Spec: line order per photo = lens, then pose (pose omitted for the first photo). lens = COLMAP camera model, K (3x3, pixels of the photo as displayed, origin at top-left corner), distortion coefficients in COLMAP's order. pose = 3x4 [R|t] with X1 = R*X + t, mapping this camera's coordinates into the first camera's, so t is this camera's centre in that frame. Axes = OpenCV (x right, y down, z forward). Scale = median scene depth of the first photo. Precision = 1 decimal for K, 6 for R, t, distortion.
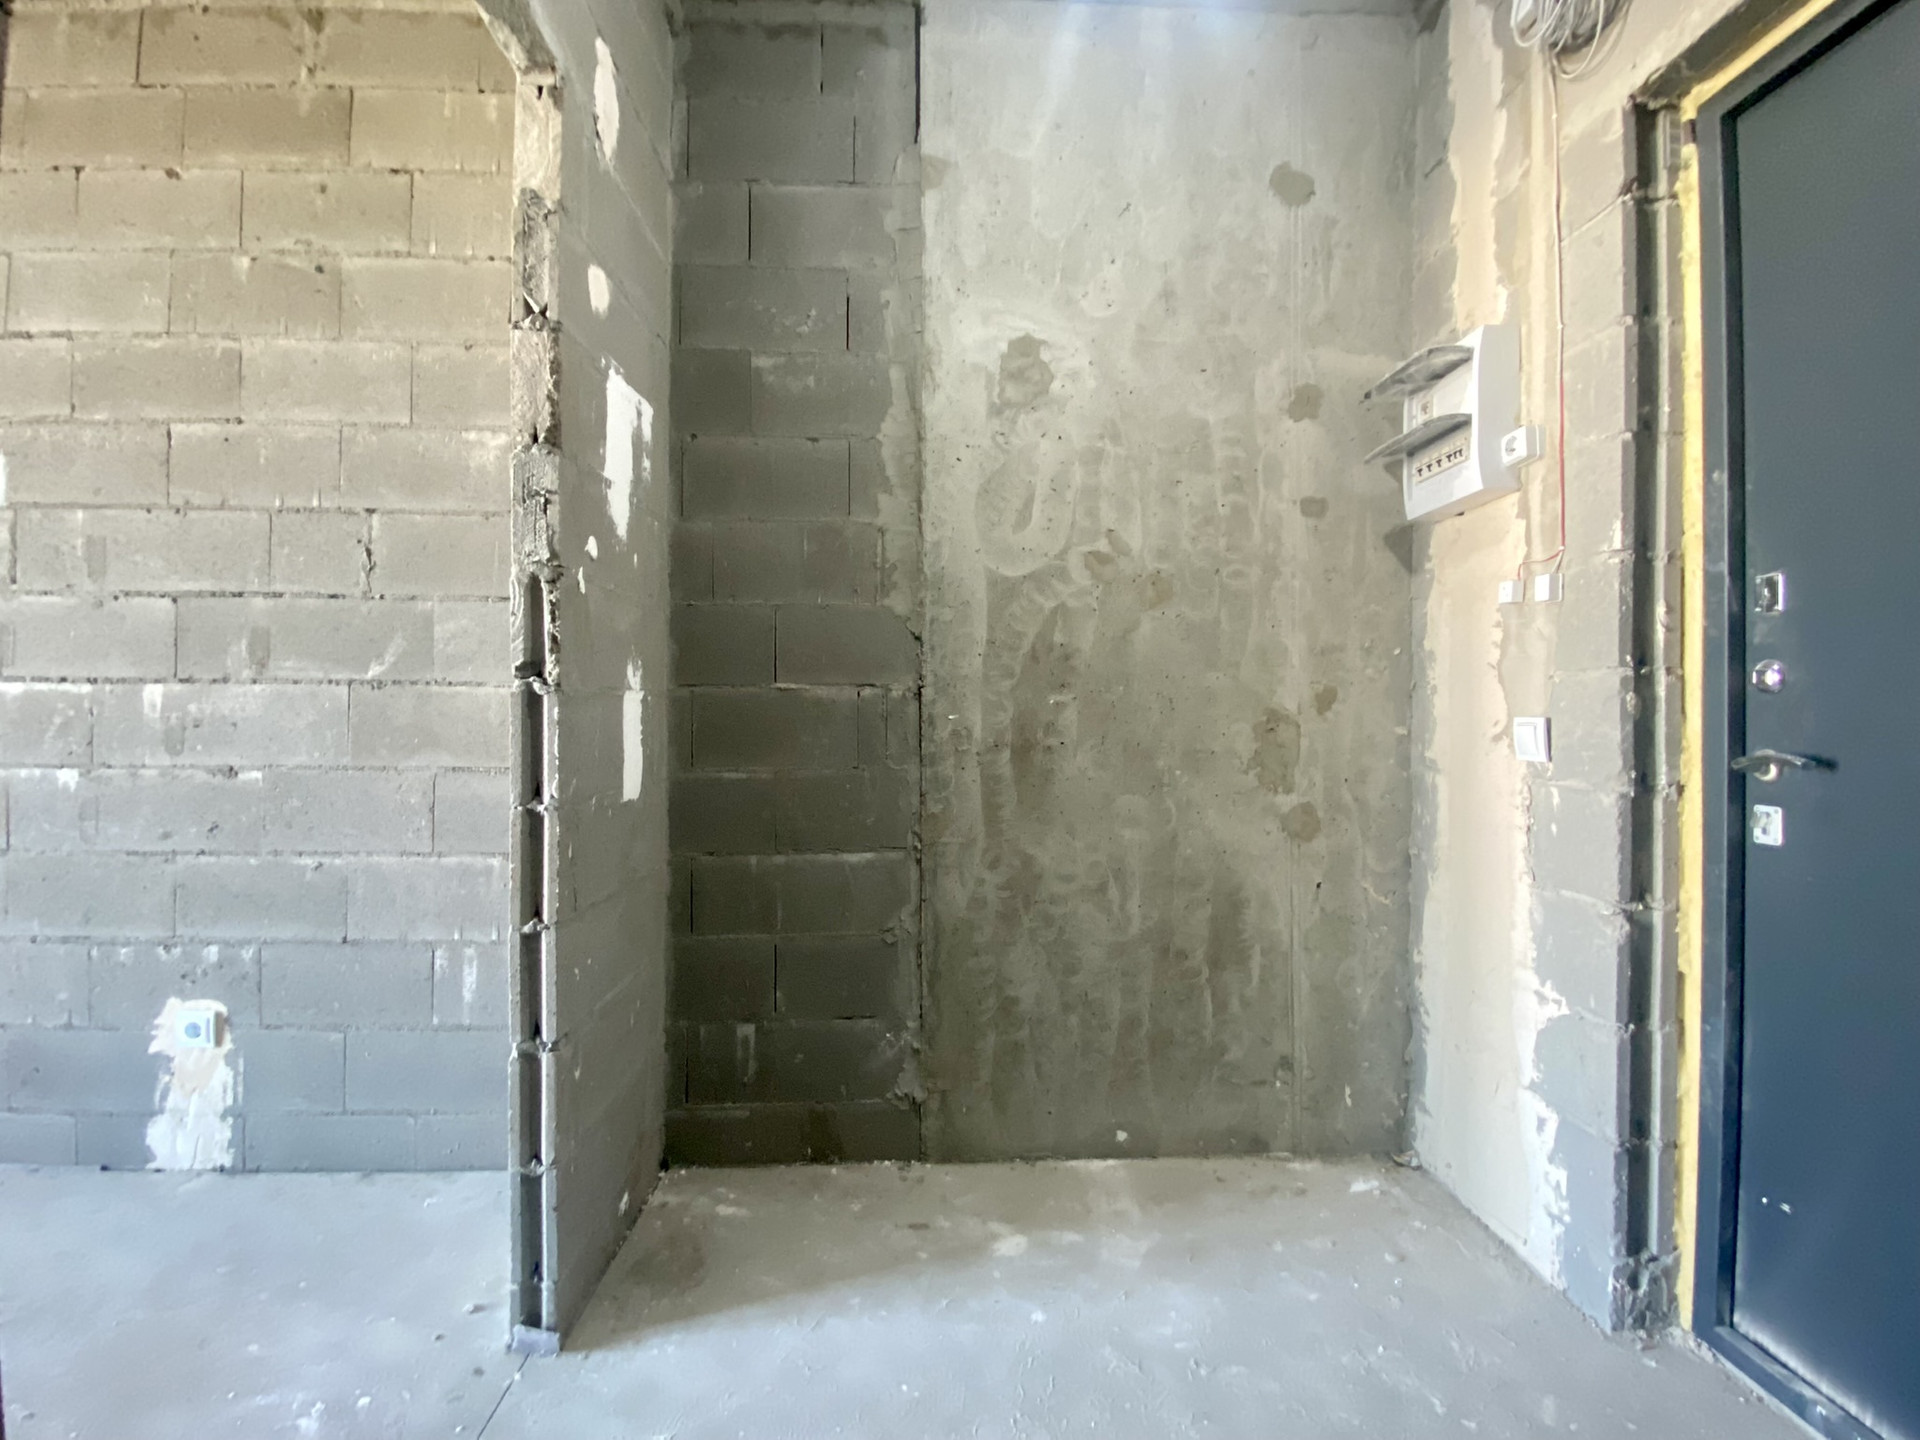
lens RADIAL K [[877.1, 0, 960.0], [0, 877.1, 720.0], [0, 0, 1]] dist [0.024160, -0.026354]
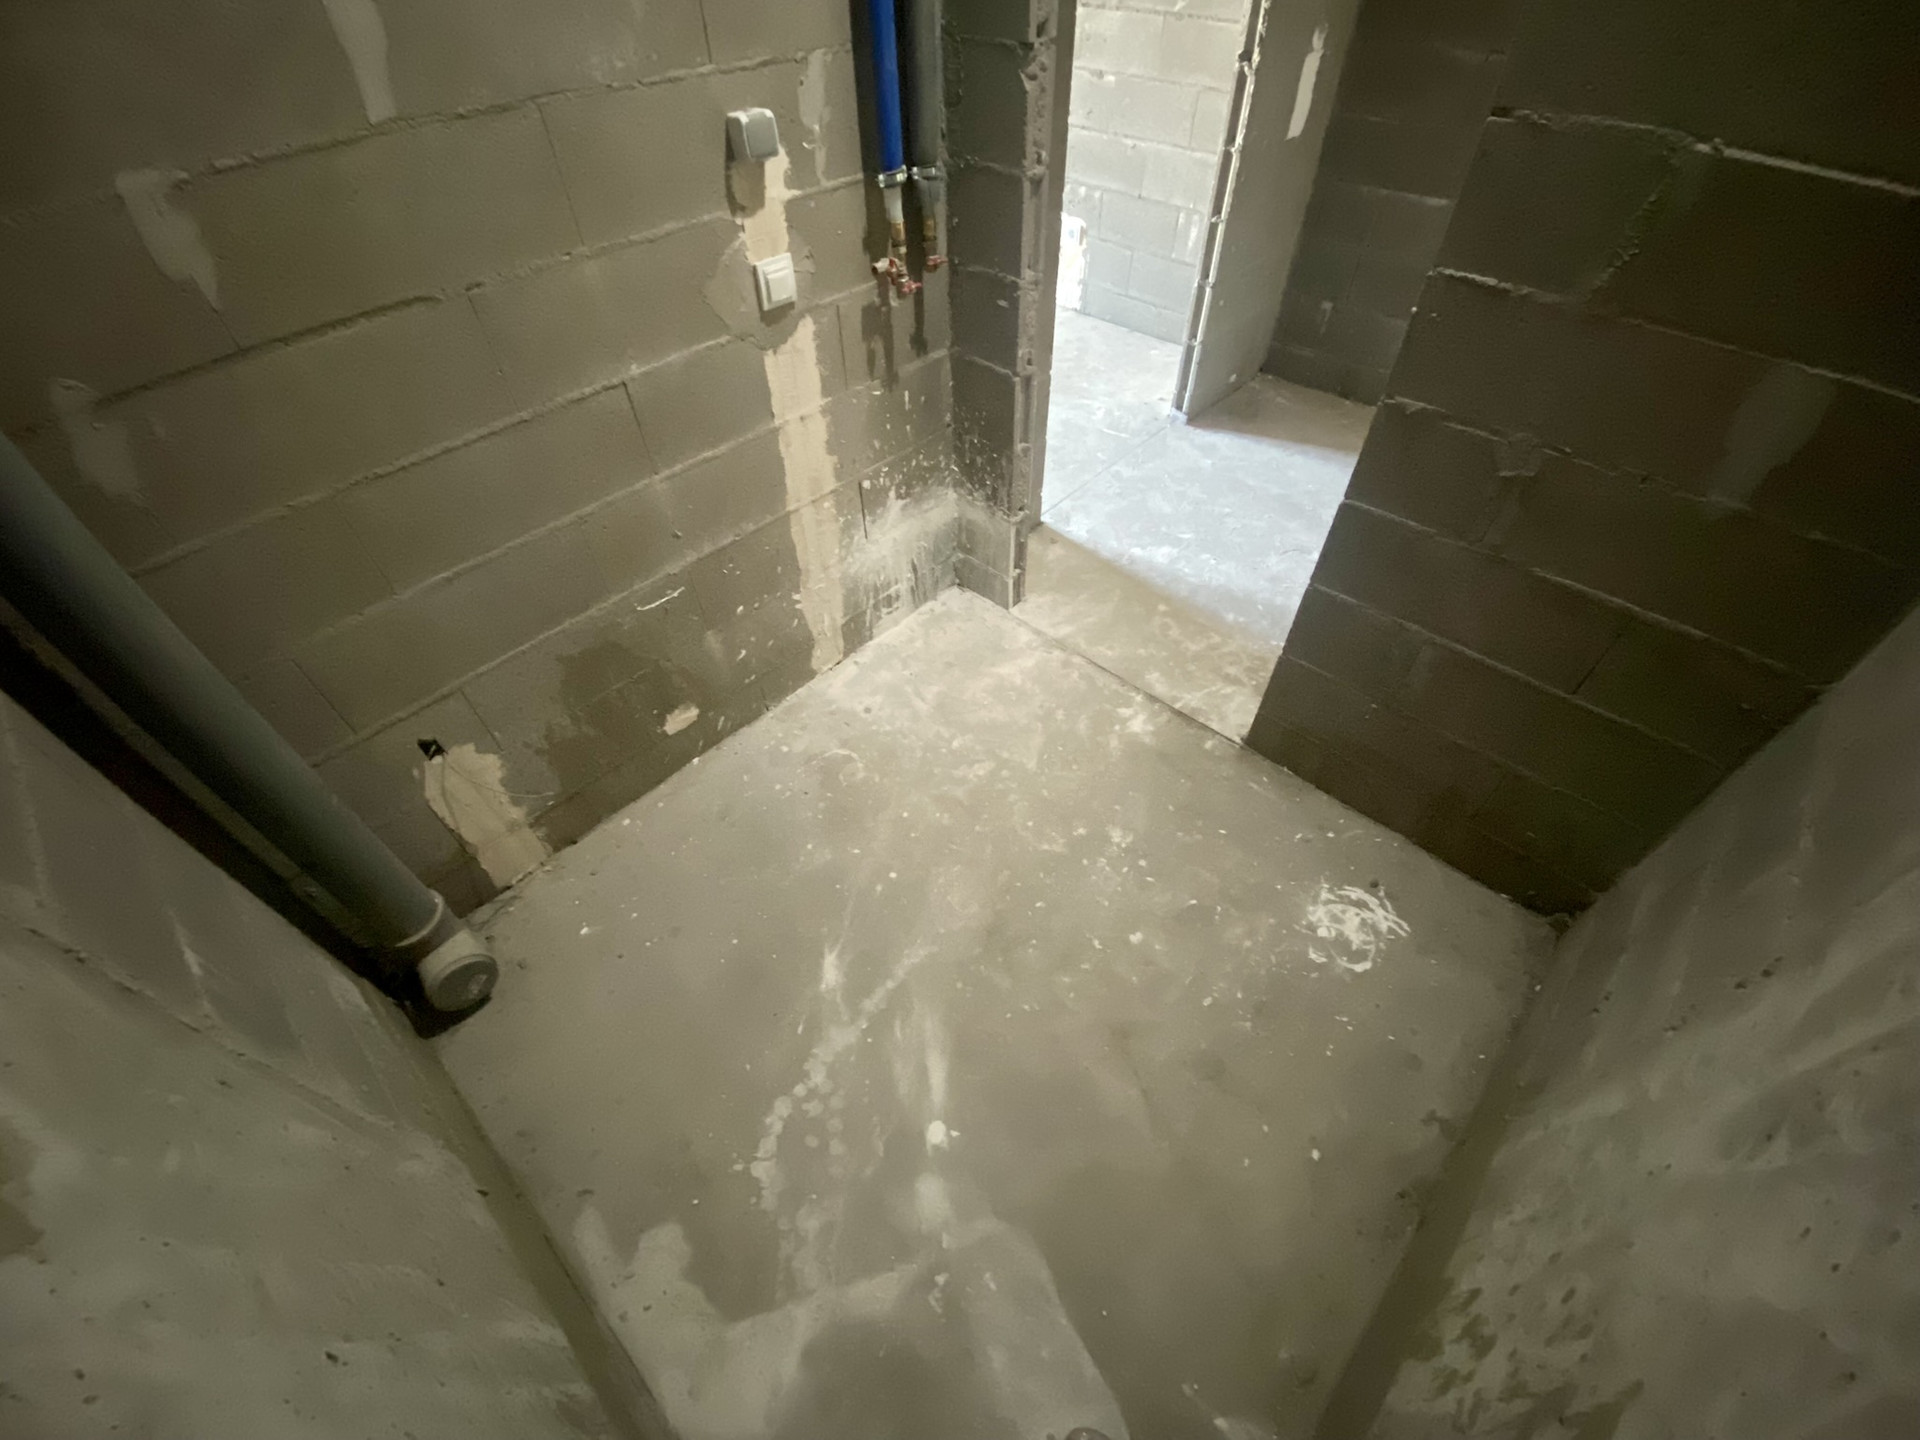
lens RADIAL K [[813.4, 0, 960.0], [0, 813.4, 720.0], [0, 0, 1]] dist [0.019131, -0.020412]
pose [[0.703383, 0.513519, -0.491478, 0.449263], [0.016263, 0.679625, 0.733379, -0.270809], [0.710625, -0.523839, 0.469685, -0.656889]]
